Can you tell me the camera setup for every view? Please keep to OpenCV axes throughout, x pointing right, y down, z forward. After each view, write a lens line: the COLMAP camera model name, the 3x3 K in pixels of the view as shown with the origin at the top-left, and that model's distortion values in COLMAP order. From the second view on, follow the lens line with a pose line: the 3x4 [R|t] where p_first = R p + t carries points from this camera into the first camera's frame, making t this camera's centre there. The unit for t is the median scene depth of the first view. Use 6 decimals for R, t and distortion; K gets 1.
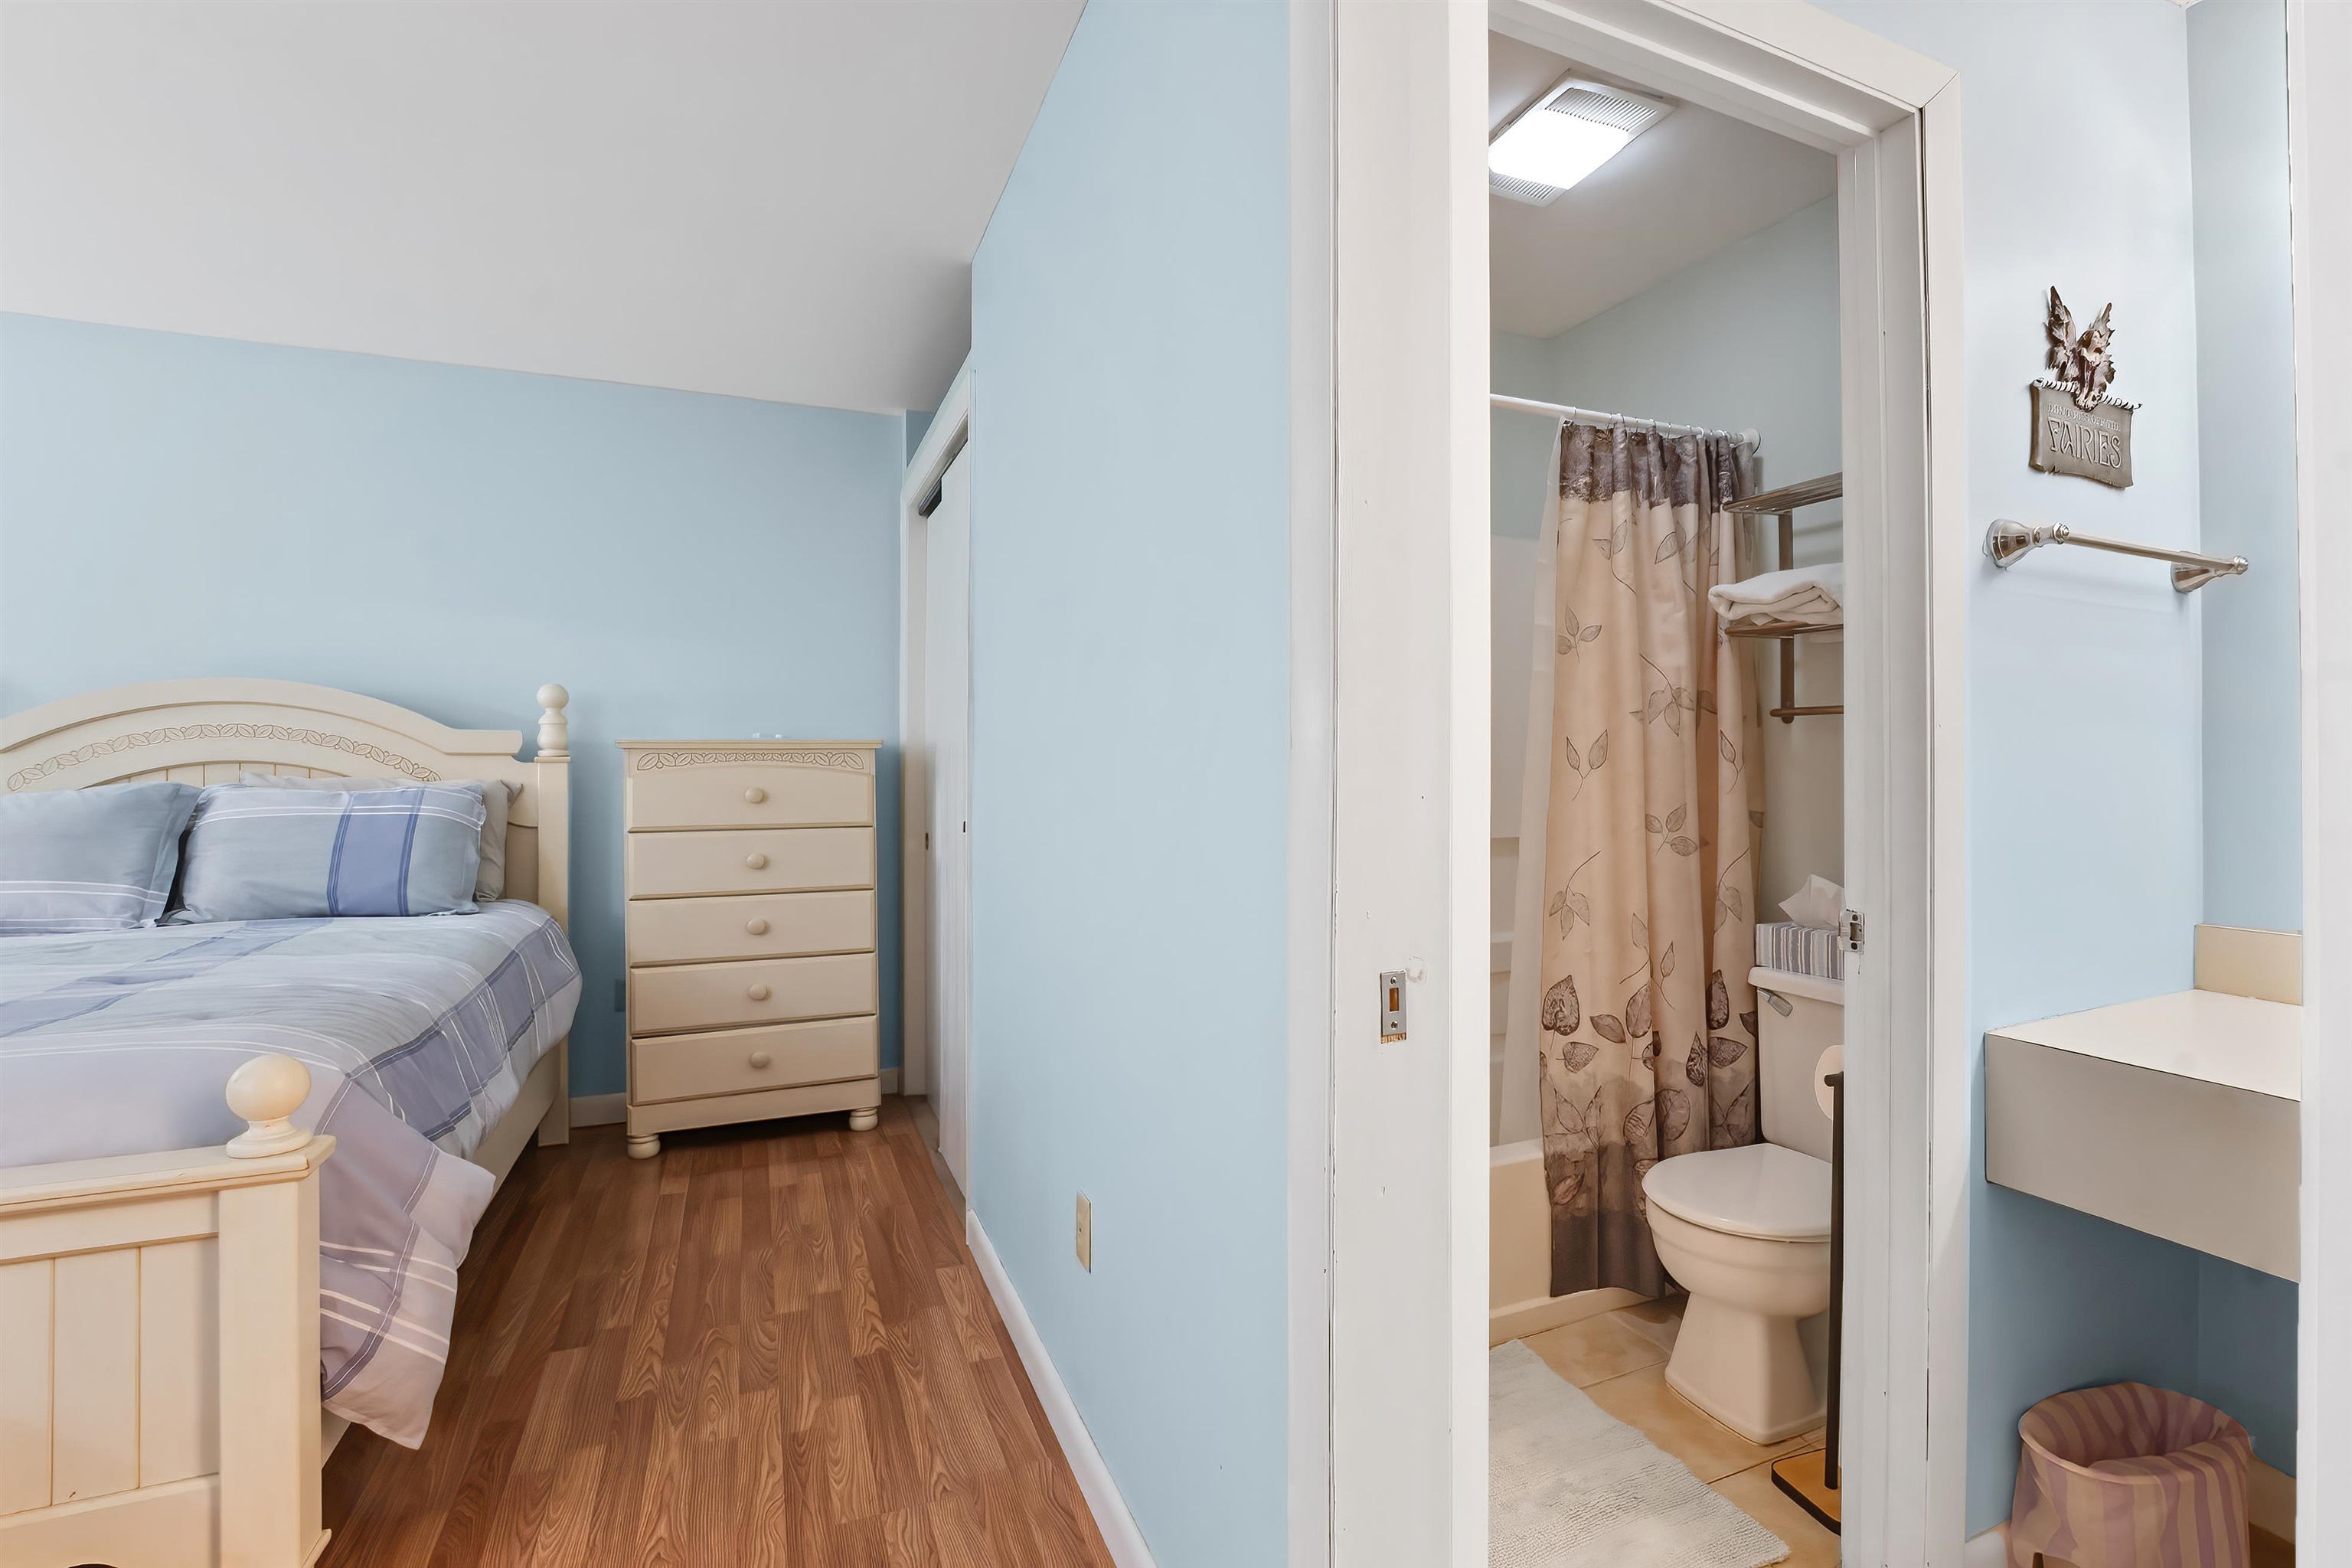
lens RADIAL K [[1111.6, 0, 1264.2], [0, 1111.6, 752.7], [0, 0, 1]] dist [-0.027312, 0.001664]
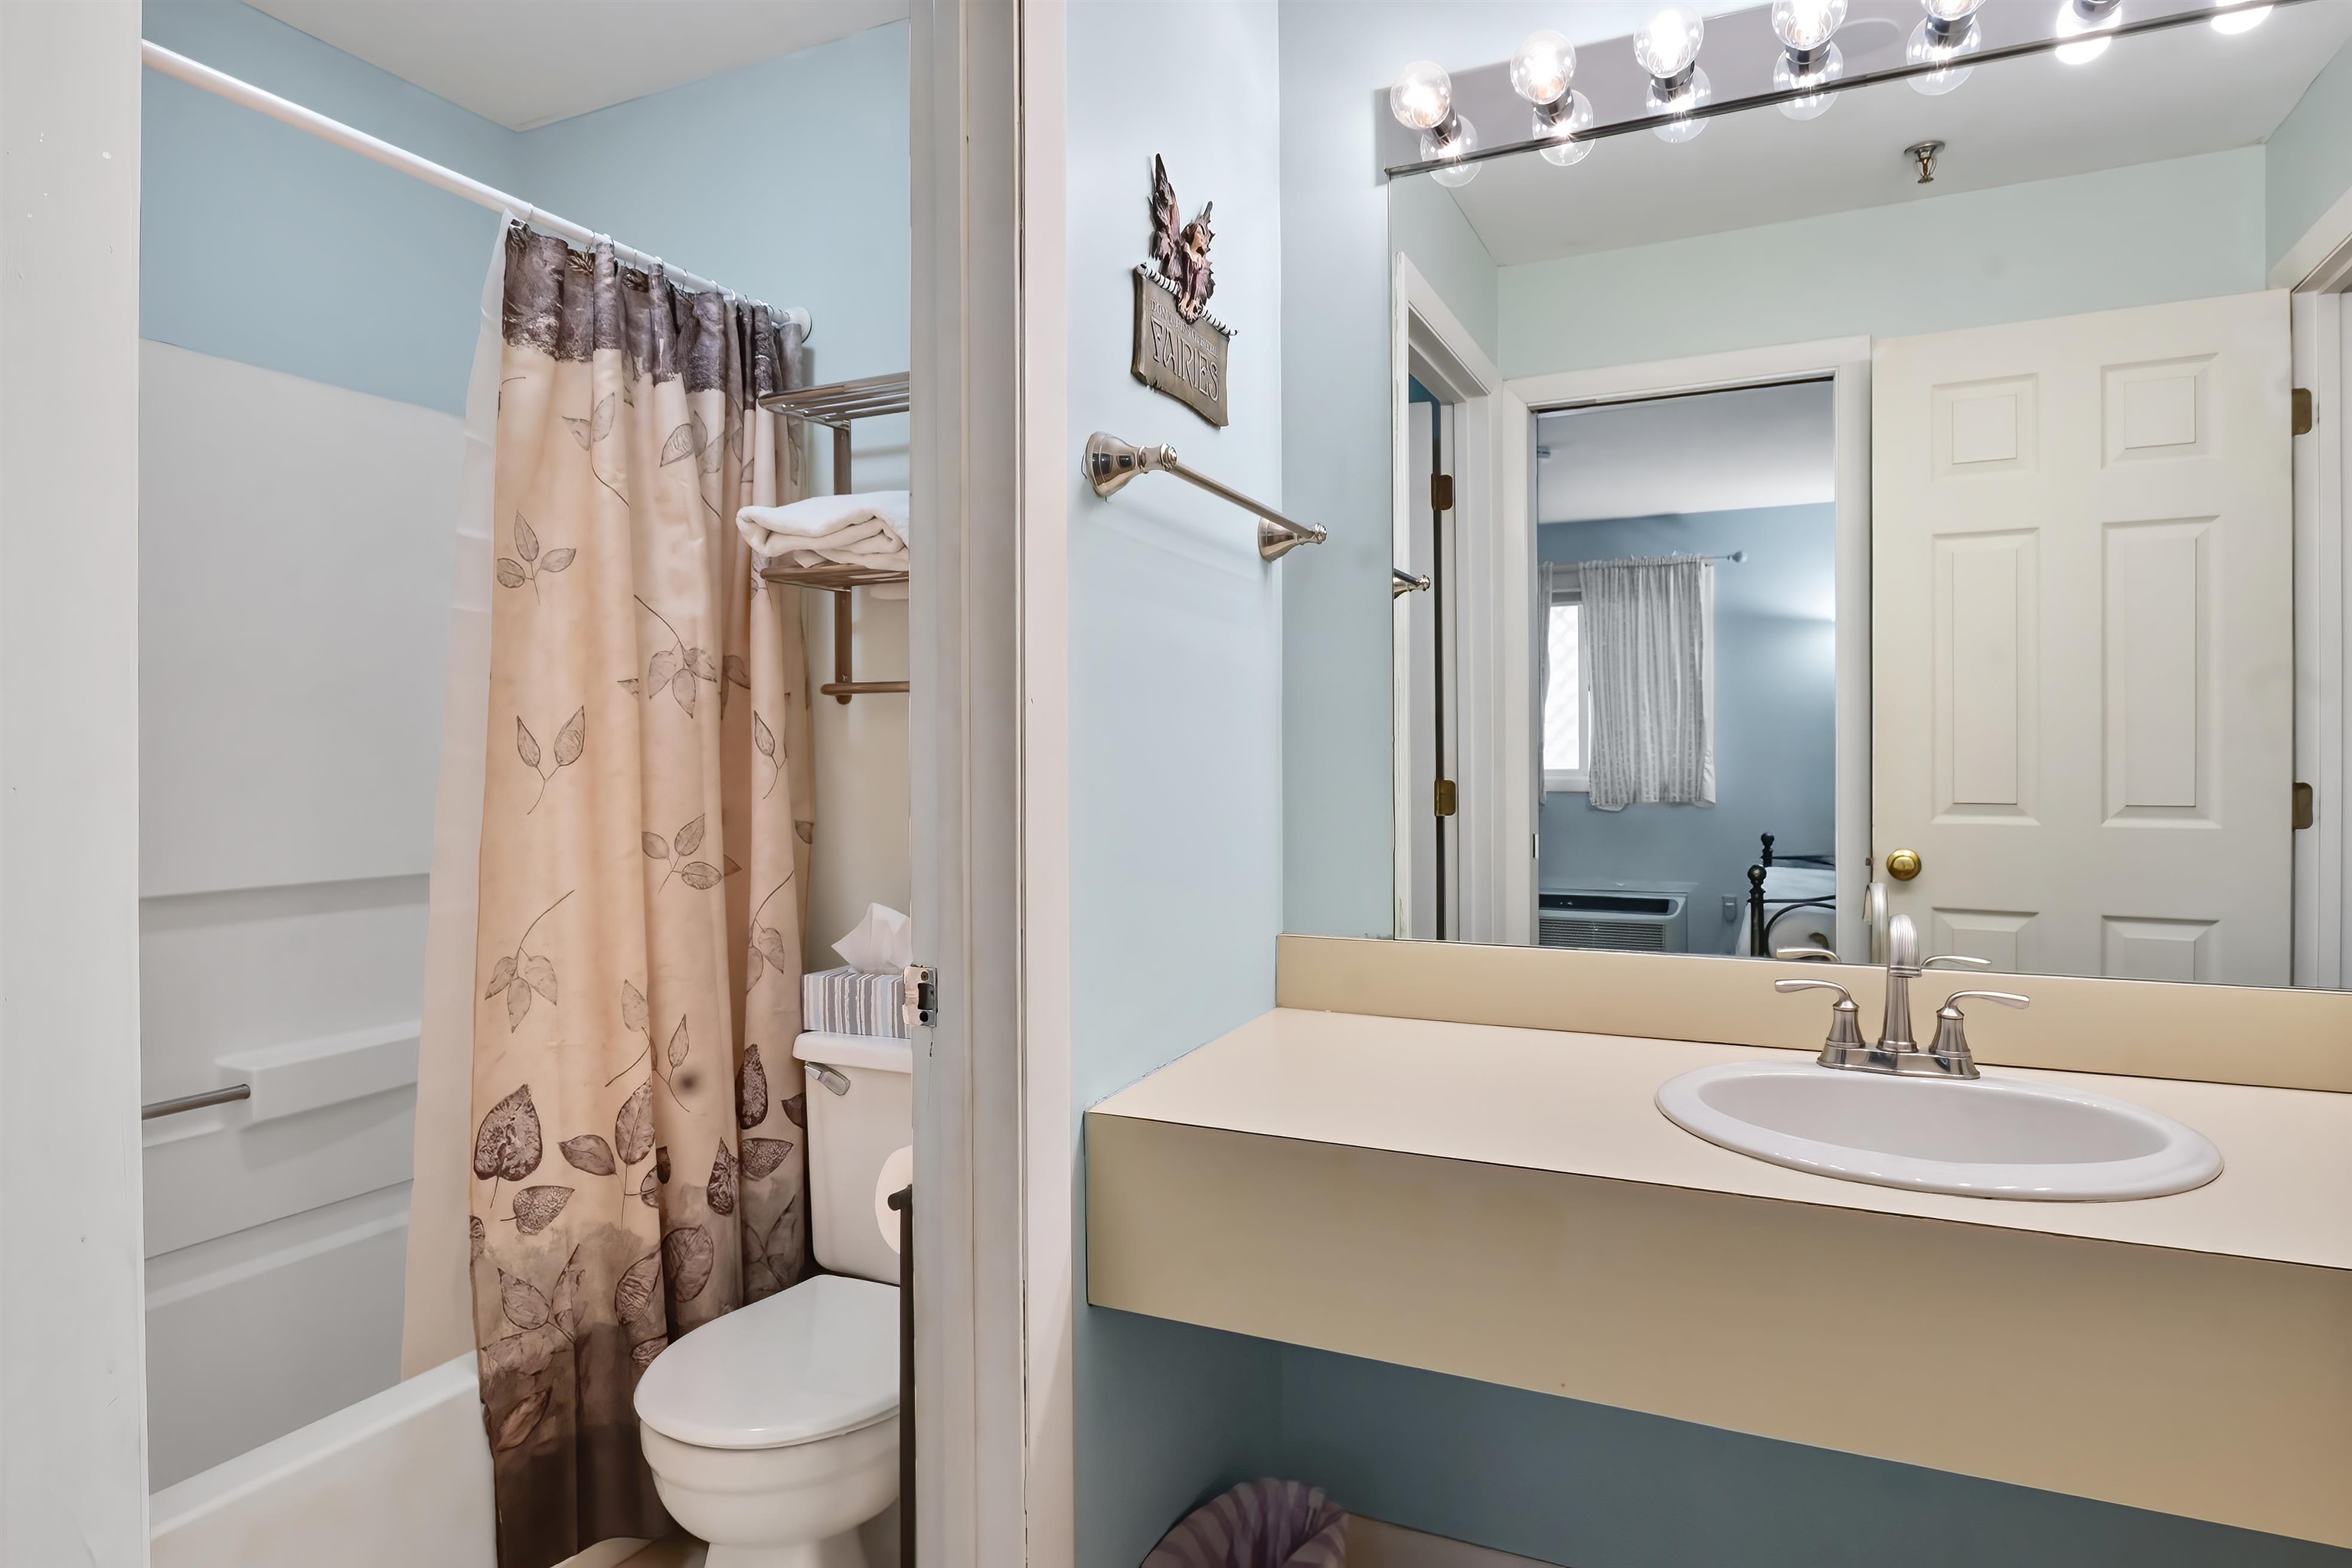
lens RADIAL K [[1279.6, 0, 1215.7], [0, 1279.6, 761.5], [0, 0, 1]] dist [-0.020188, 0.000461]
pose [[0.755378, -0.005408, 0.655268, 0.098162], [-0.001635, 0.999947, 0.010138, 0.003908], [-0.655288, -0.008730, 0.755329, 0.182130]]
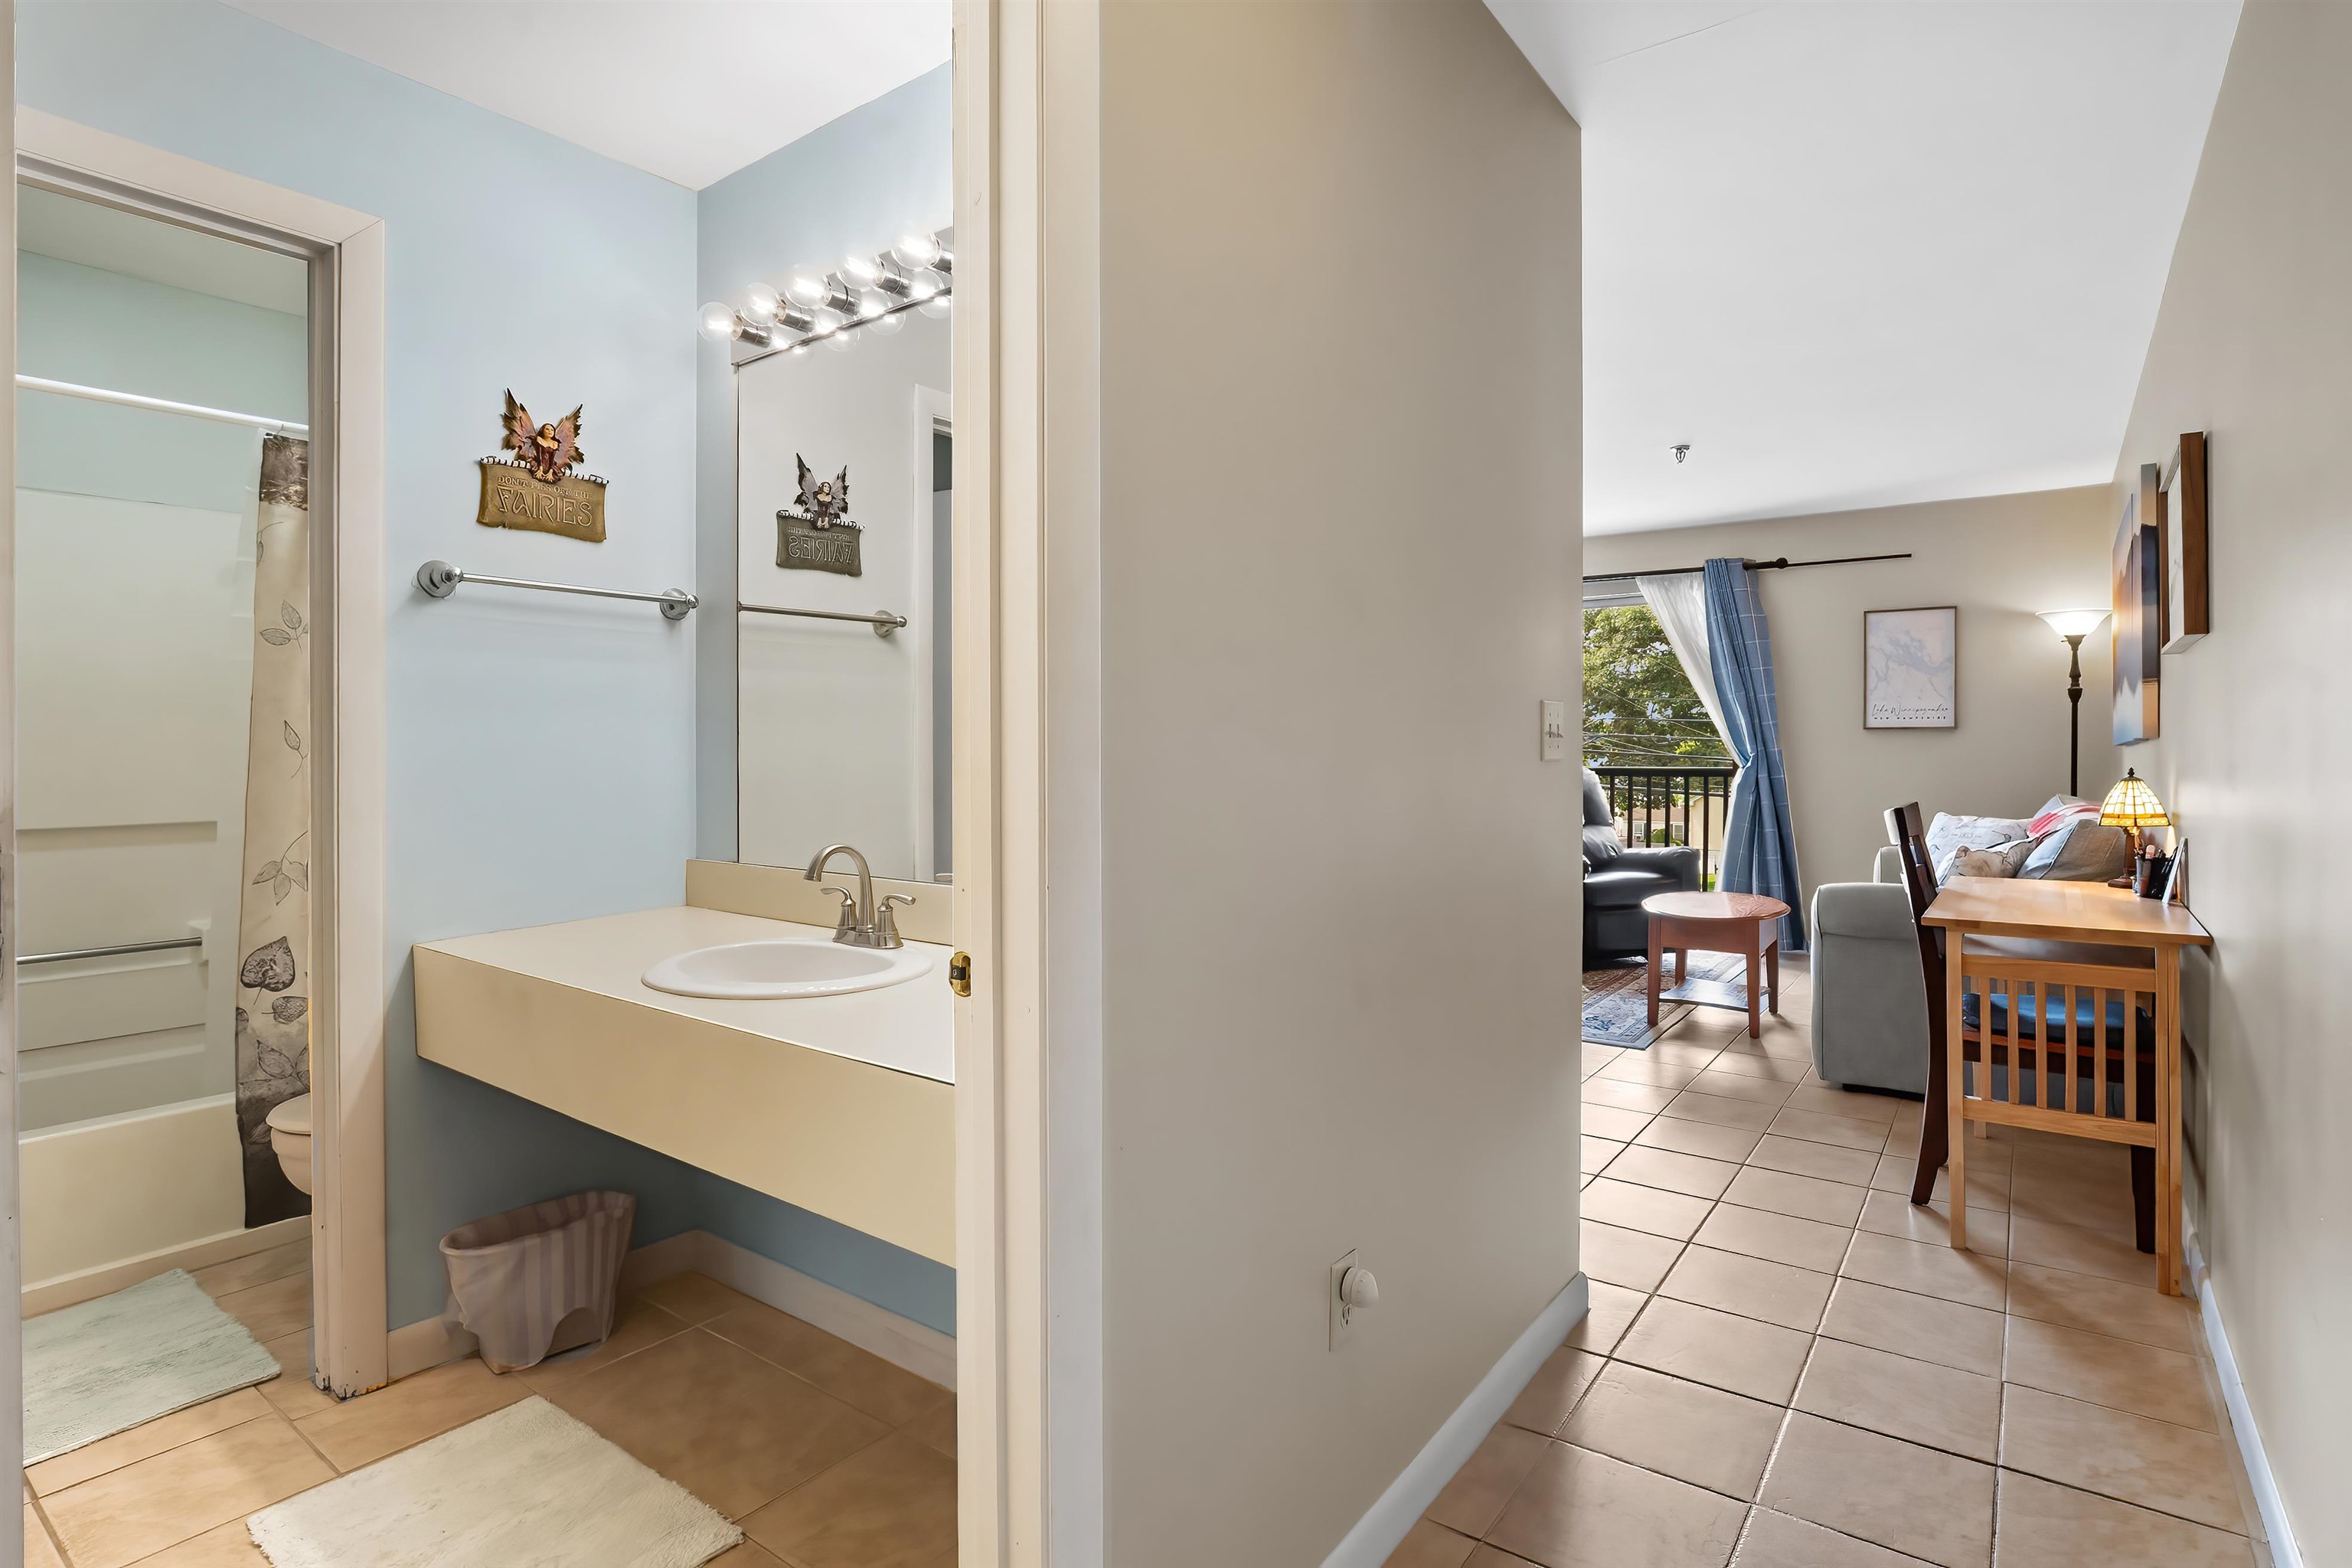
lens RADIAL K [[1149.0, 0, 1184.0], [0, 1149.0, 753.2], [0, 0, 1]] dist [-0.000985, -0.016134]
pose [[0.874825, -0.002508, 0.484433, 0.522908], [-0.003520, 0.999927, 0.011534, 0.001895], [-0.484427, -0.011796, 0.874752, -0.436113]]
